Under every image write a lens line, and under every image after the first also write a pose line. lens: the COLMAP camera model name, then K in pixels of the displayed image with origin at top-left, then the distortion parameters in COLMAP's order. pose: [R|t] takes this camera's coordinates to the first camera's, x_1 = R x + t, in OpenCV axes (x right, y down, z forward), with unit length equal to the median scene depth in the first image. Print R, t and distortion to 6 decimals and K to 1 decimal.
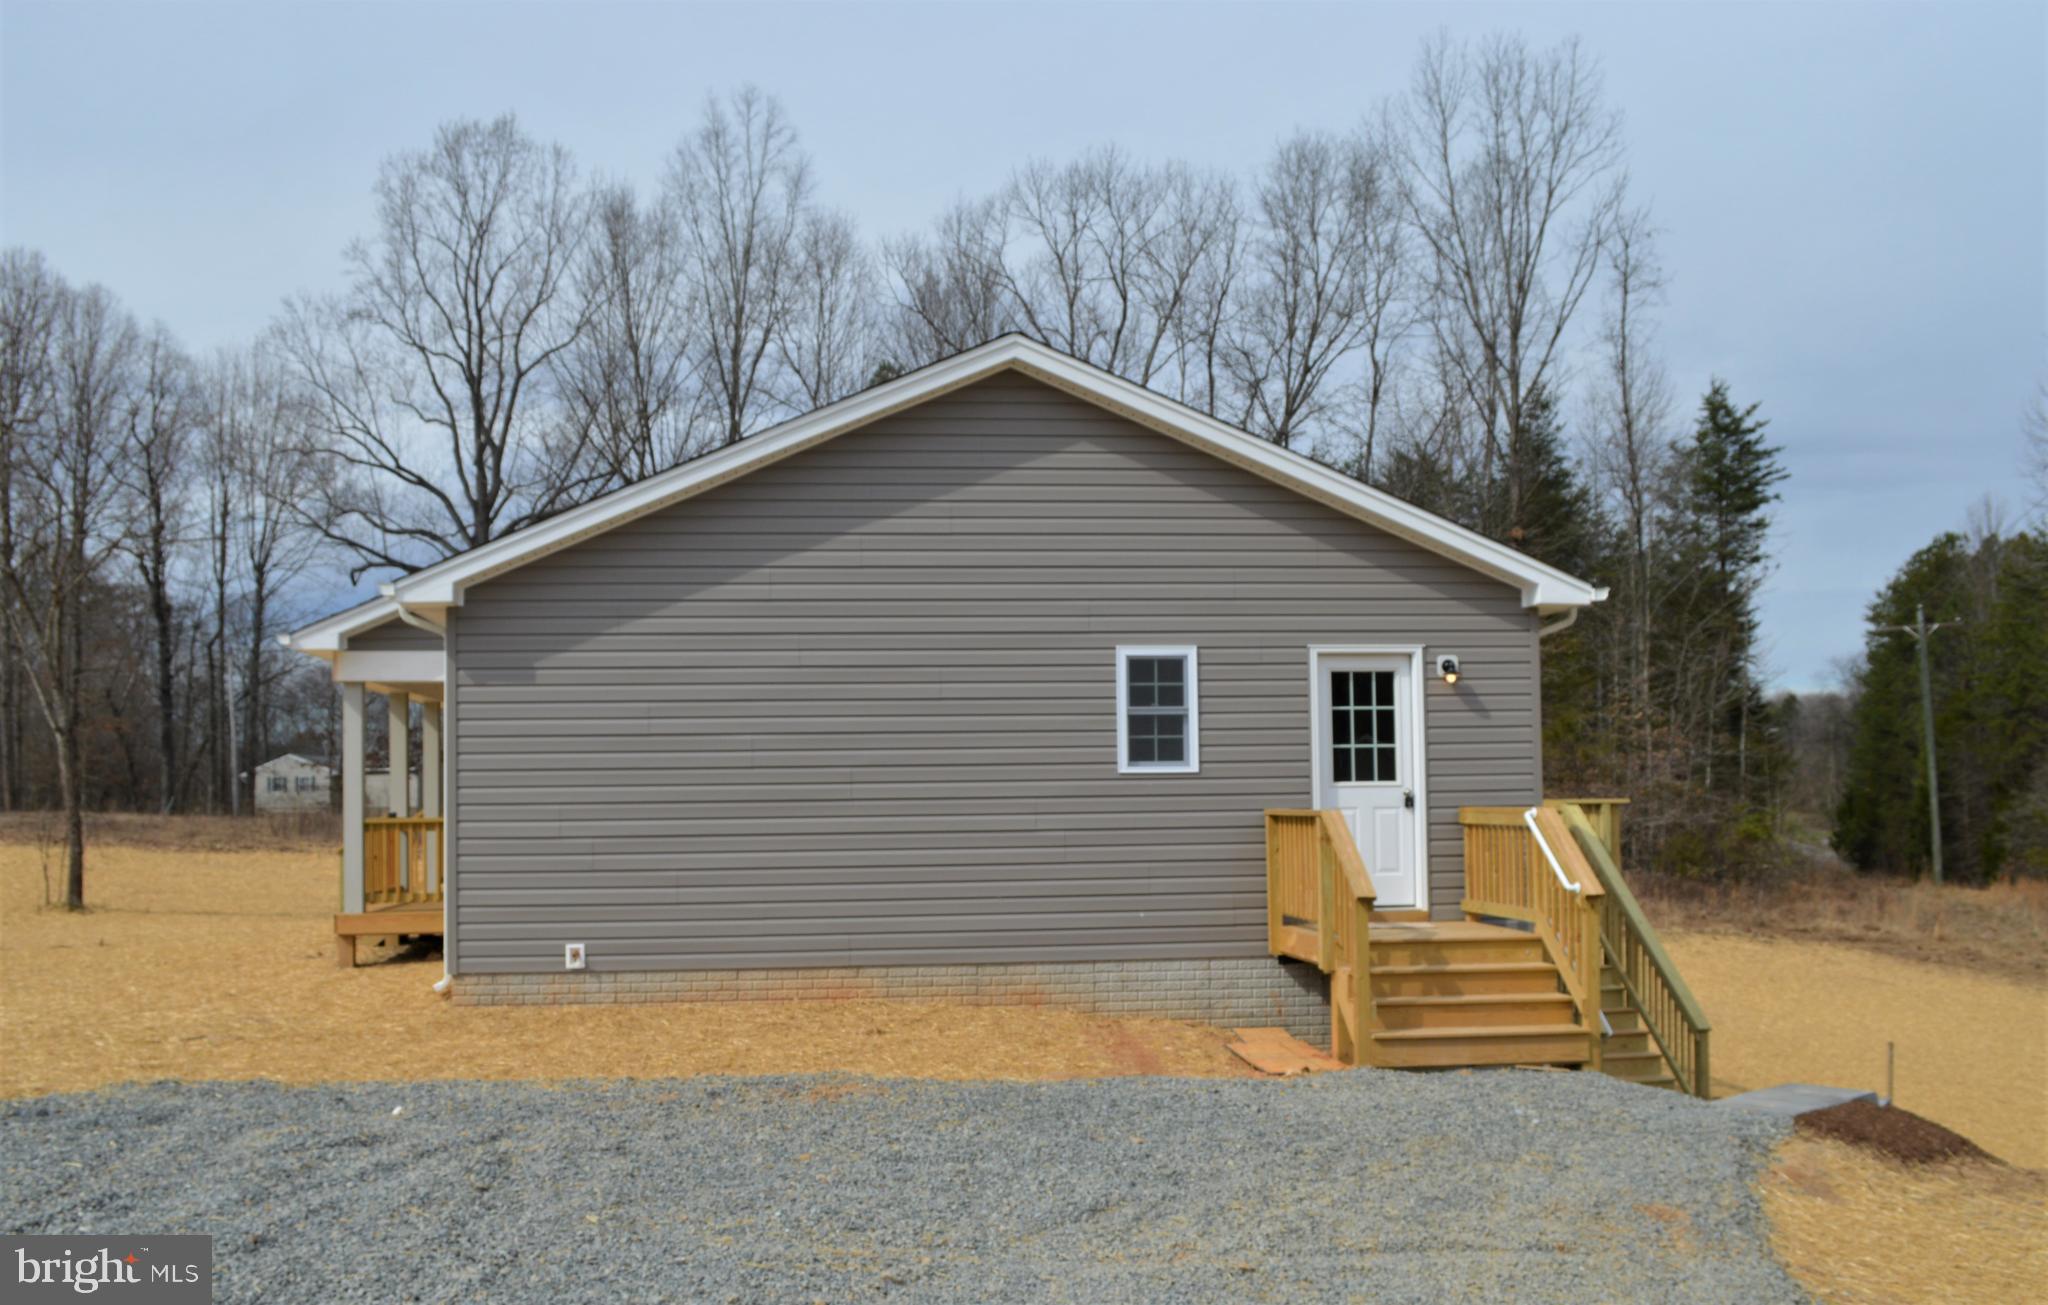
lens RADIAL K [[1711.6, 0, 991.9], [0, 1711.6, 729.6], [0, 0, 1]] dist [-0.068638, 0.000058]
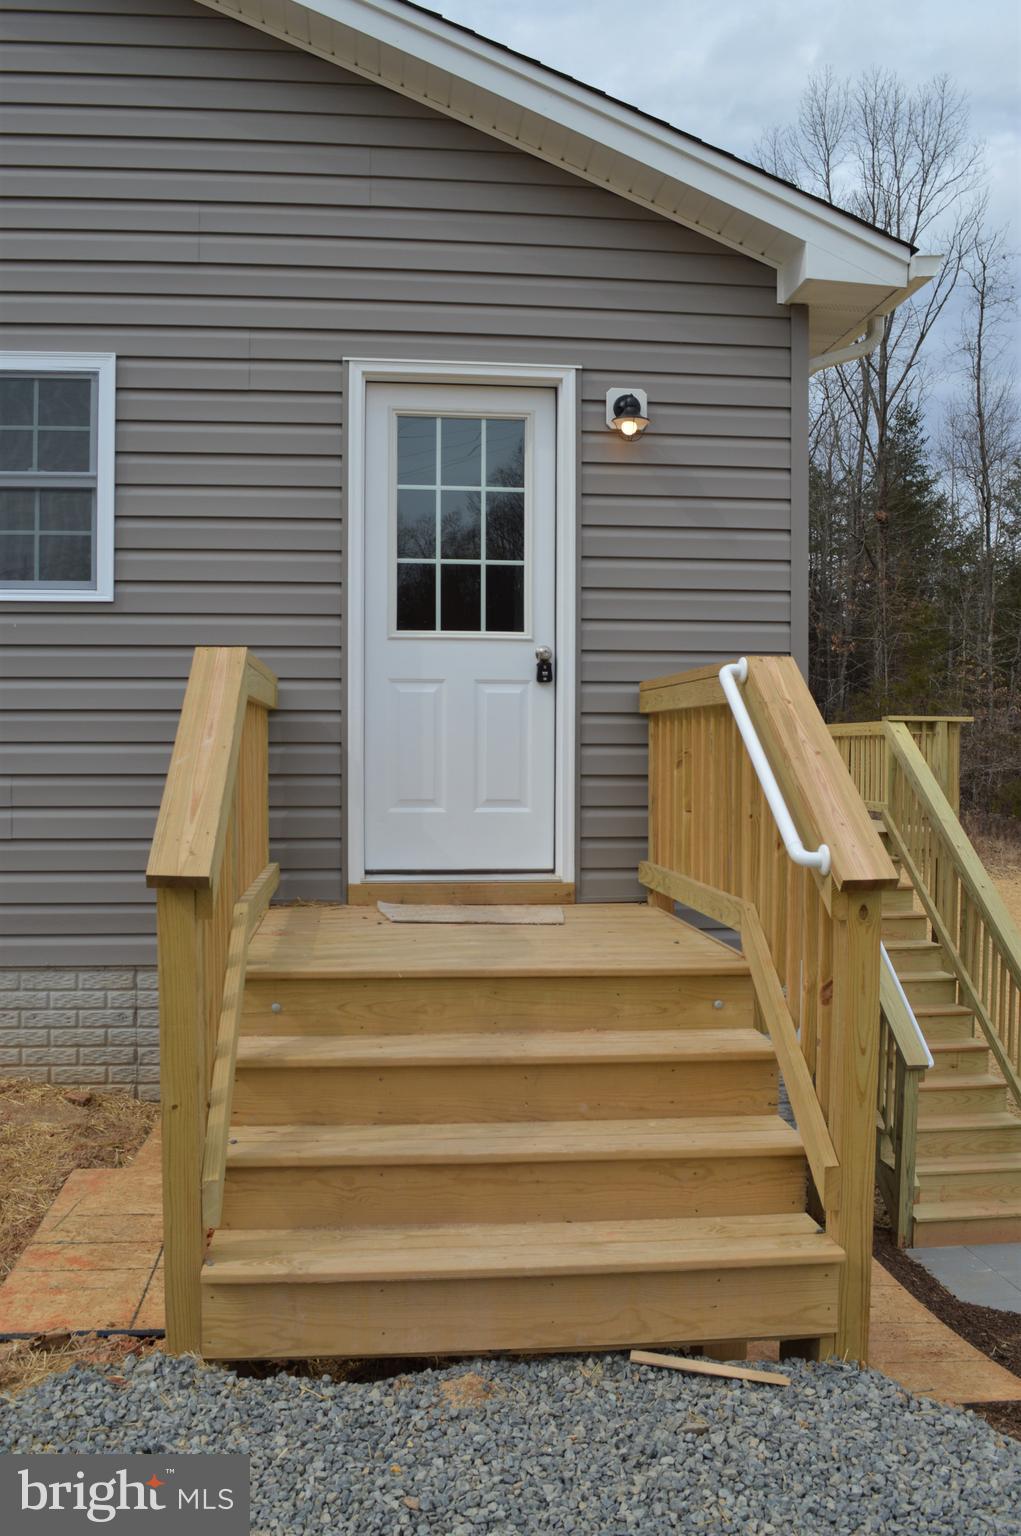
lens RADIAL K [[1229.7, 0, 510.7], [0, 1229.7, 767.7], [0, 0, 1]] dist [-0.073597, 0.007652]
pose [[0.999852, 0.017045, -0.002418, 0.183781], [-0.016889, 0.998390, 0.054145, 0.040095], [0.003337, -0.054096, 0.998530, 0.488784]]
